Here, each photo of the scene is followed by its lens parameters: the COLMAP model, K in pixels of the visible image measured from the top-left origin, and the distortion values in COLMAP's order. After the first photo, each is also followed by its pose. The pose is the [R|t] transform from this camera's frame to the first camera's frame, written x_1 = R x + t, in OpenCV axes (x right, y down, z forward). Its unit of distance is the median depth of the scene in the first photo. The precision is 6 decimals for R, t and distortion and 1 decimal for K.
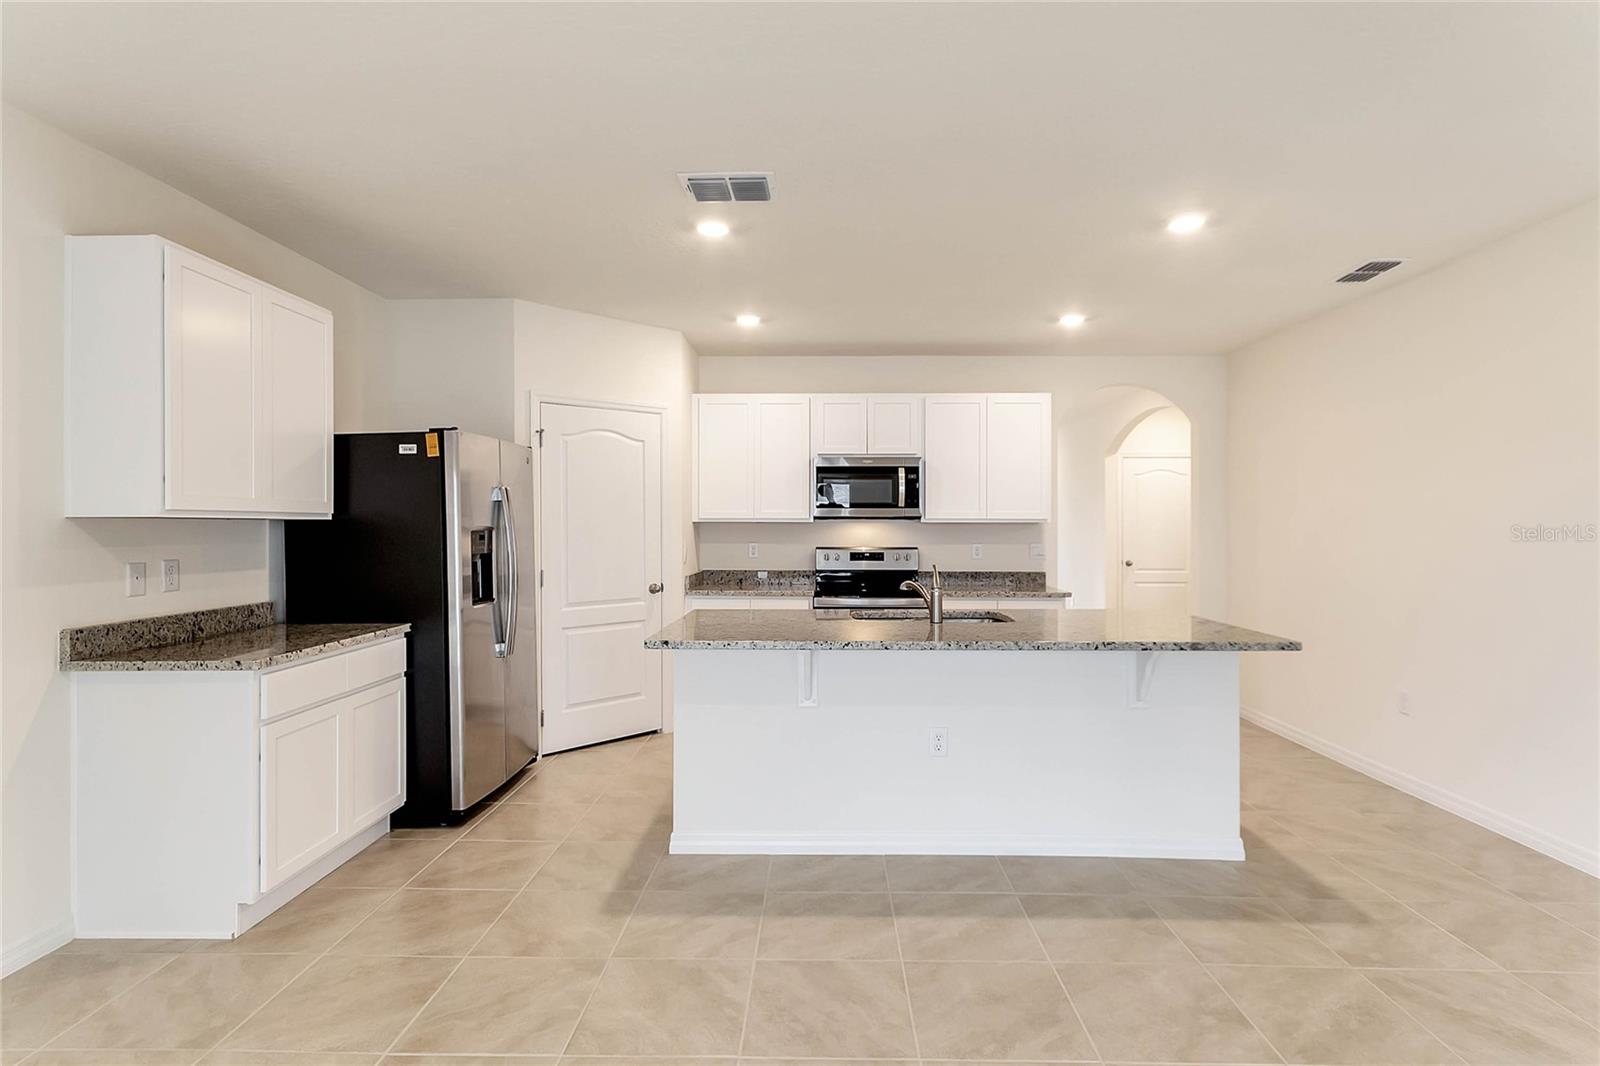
lens RADIAL K [[827.0, 0, 800.0], [0, 827.0, 533.0], [0, 0, 1]] dist [0.002995, 0.000543]
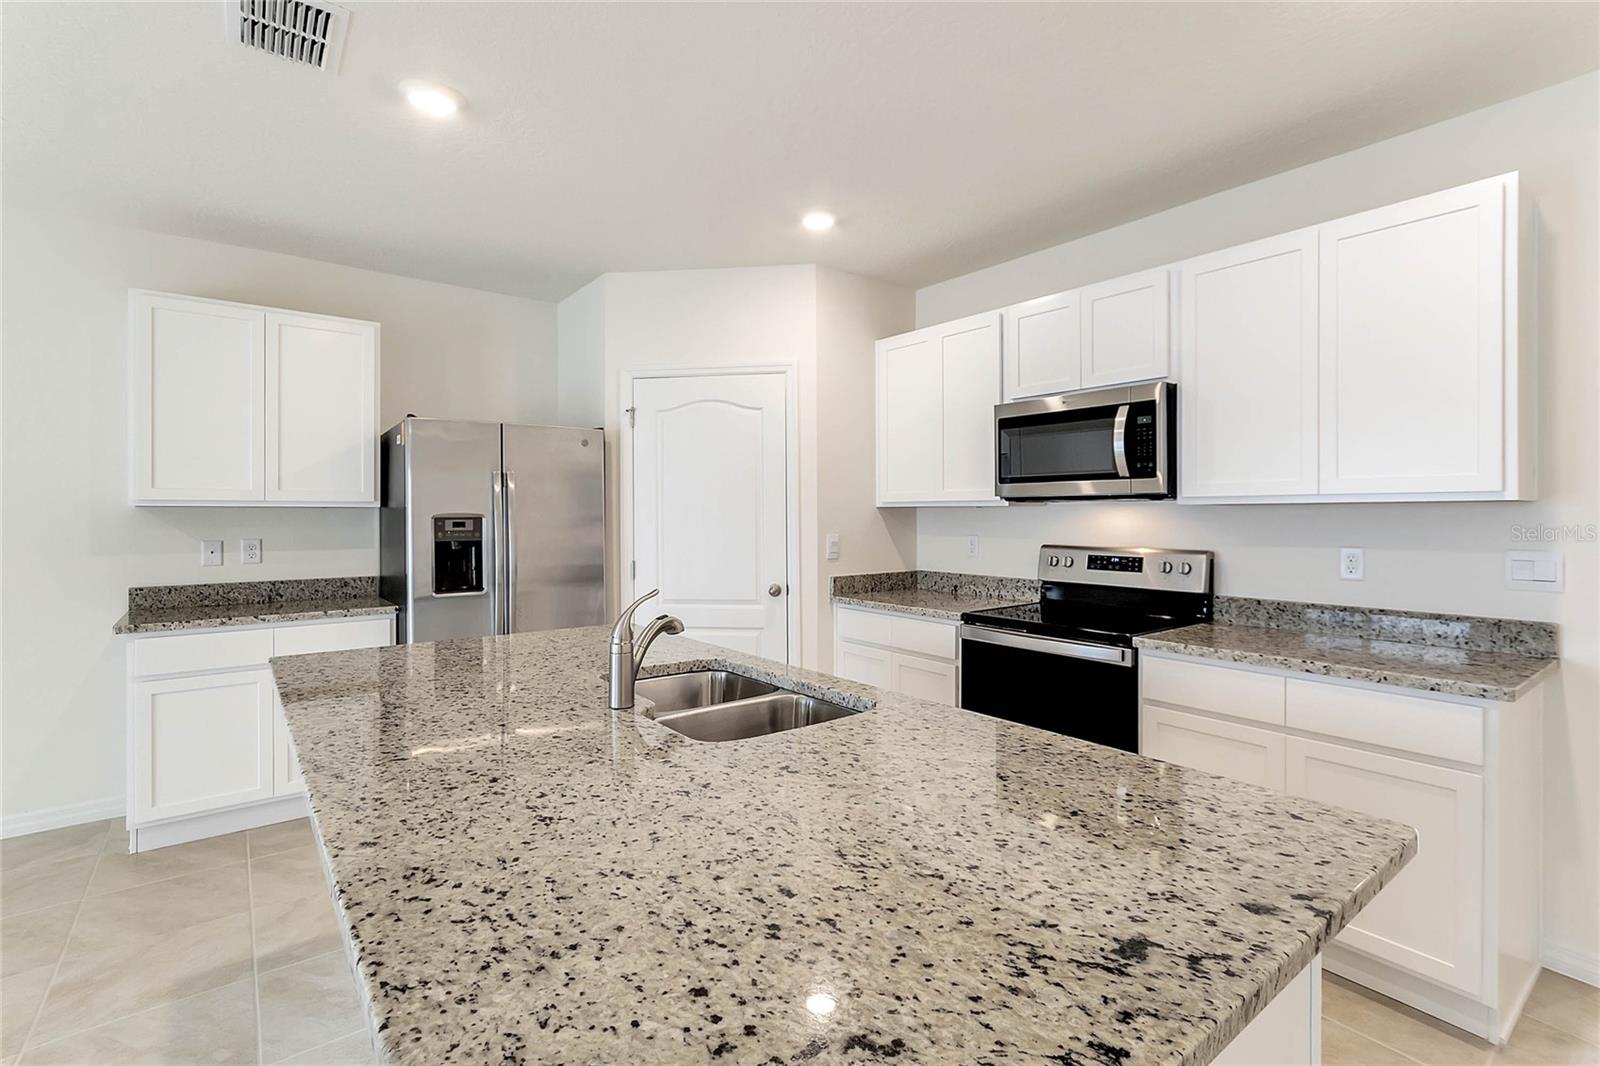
lens RADIAL K [[743.4, 0, 798.7], [0, 743.4, 512.9], [0, 0, 1]] dist [0.000086, 0.001052]
pose [[0.628950, -0.001774, -0.777444, 0.398666], [-0.005810, 0.999959, -0.006982, -0.002894], [0.777424, 0.008908, 0.628914, 0.555848]]
